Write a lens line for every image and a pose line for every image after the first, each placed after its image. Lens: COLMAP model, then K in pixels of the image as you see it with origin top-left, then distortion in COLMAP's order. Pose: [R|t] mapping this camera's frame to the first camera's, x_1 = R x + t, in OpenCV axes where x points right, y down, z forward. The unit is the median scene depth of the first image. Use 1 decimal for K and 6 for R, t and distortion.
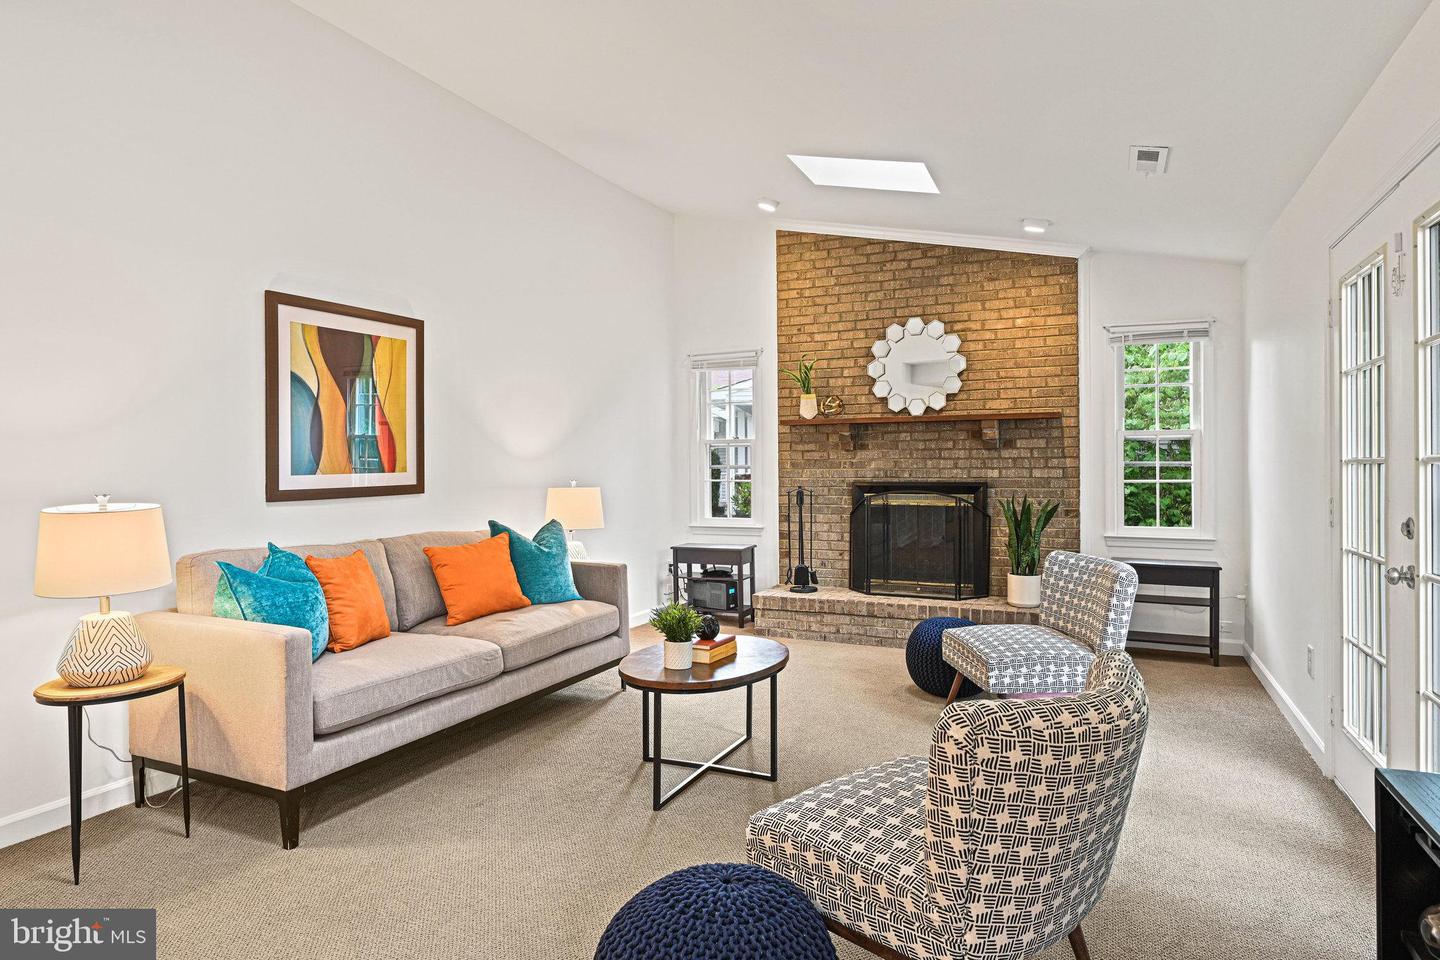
lens RADIAL K [[850.2, 0, 704.2], [0, 850.2, 471.7], [0, 0, 1]] dist [-0.004257, -0.001439]
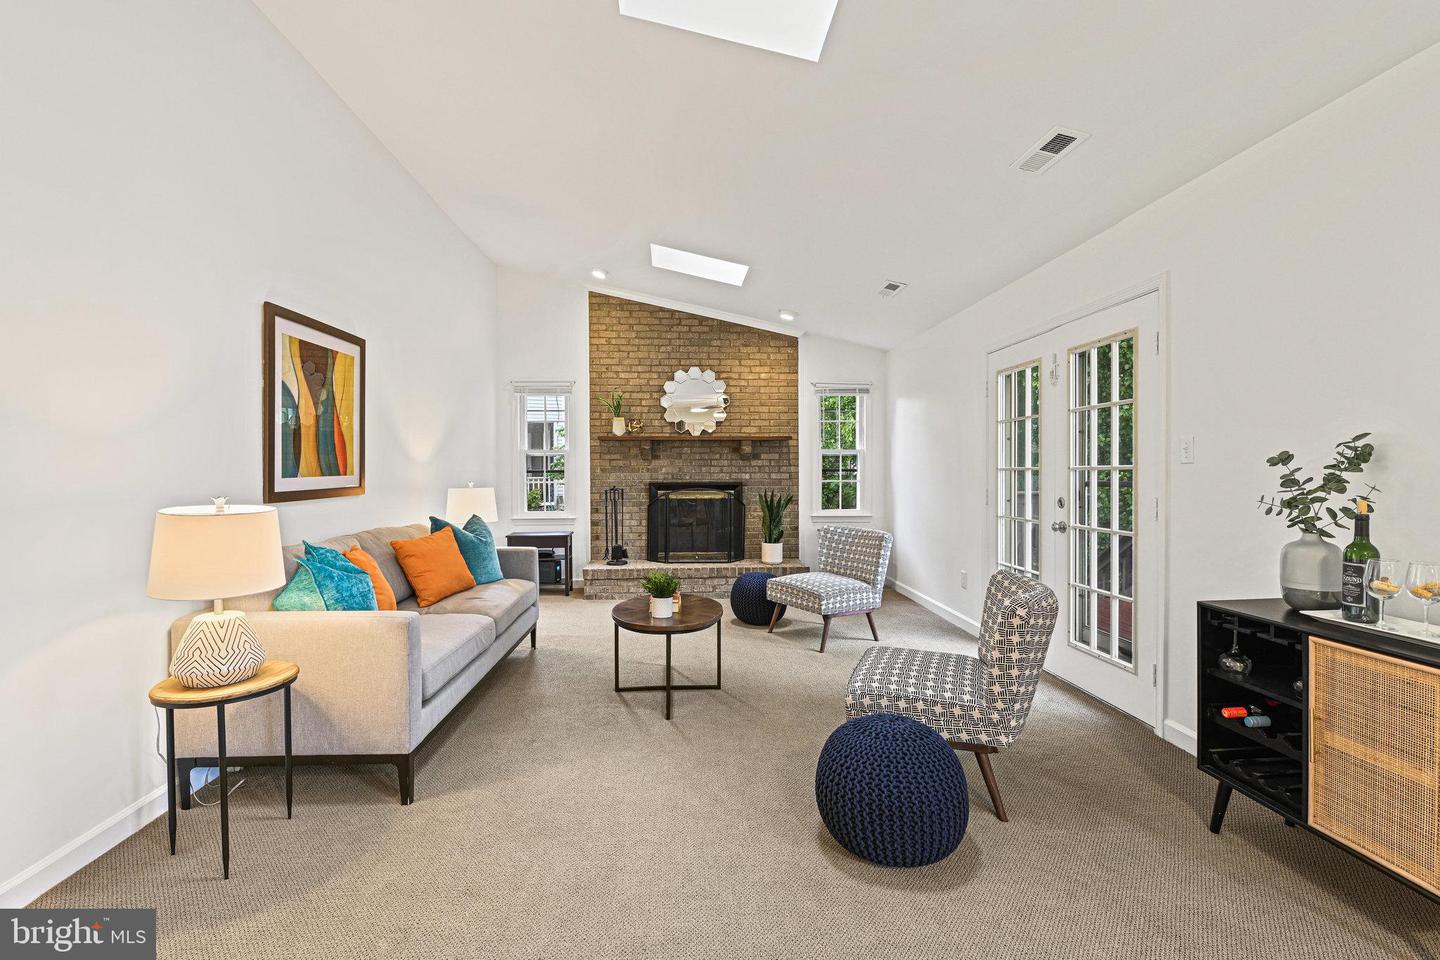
lens RADIAL K [[659.5, 0, 720.0], [0, 659.5, 480.0], [0, 0, 1]] dist [-0.003621, -0.000685]
pose [[0.877361, -0.003450, 0.479818, -0.250058], [0.000413, 0.999979, 0.006435, 0.001039], [-0.479831, -0.005447, 0.877344, 0.010202]]
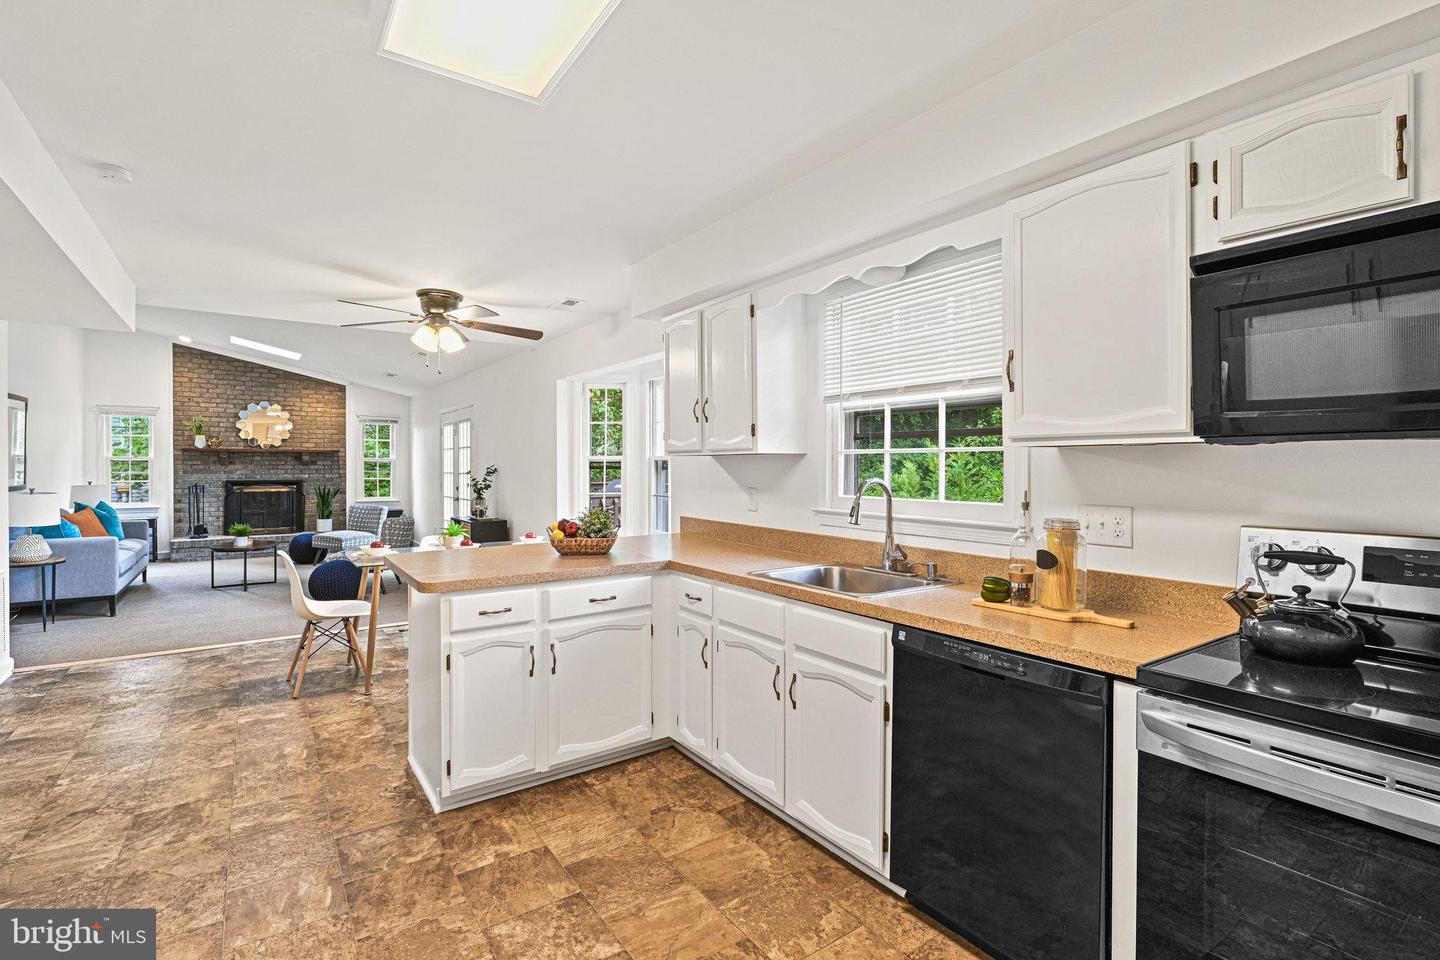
lens RADIAL K [[675.8, 0, 721.7], [0, 675.8, 469.5], [0, 0, 1]] dist [-0.001639, -0.000758]
pose [[0.499247, 0.001710, 0.866458, -0.639196], [0.000678, 0.999997, -0.002365, -0.010051], [-0.866460, 0.001768, 0.499244, -0.814216]]
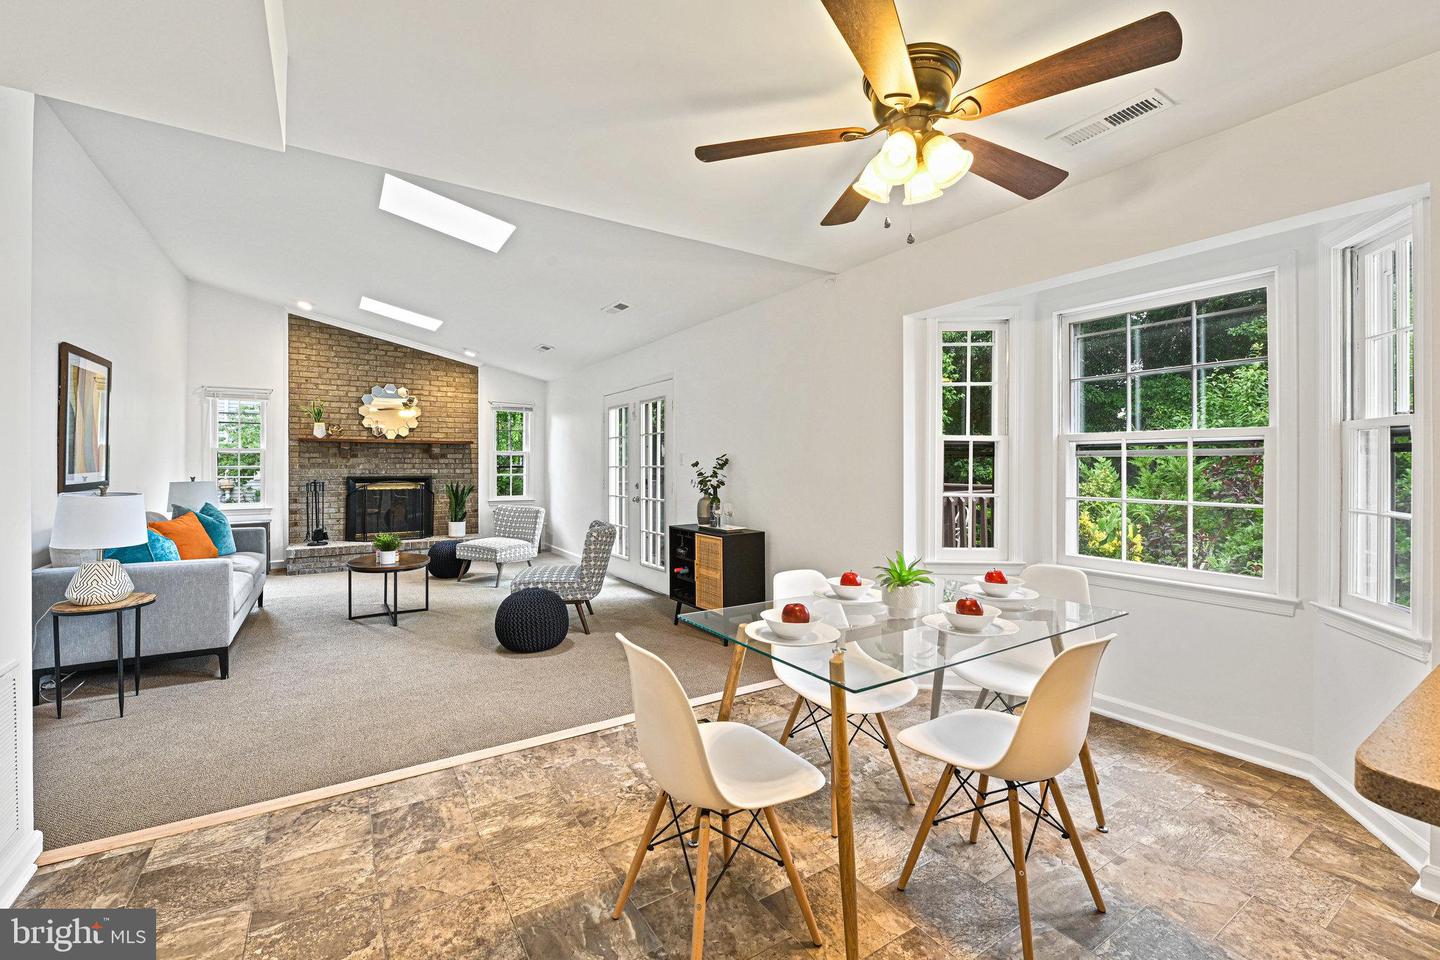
lens RADIAL K [[614.5, 0, 718.1], [0, 614.5, 464.3], [0, 0, 1]] dist [-0.002507, 0.000187]
pose [[0.538867, 0.006737, 0.842364, -0.473880], [0.001307, 0.999960, -0.008833, -0.000689], [-0.842390, 0.005861, 0.538837, -0.276758]]
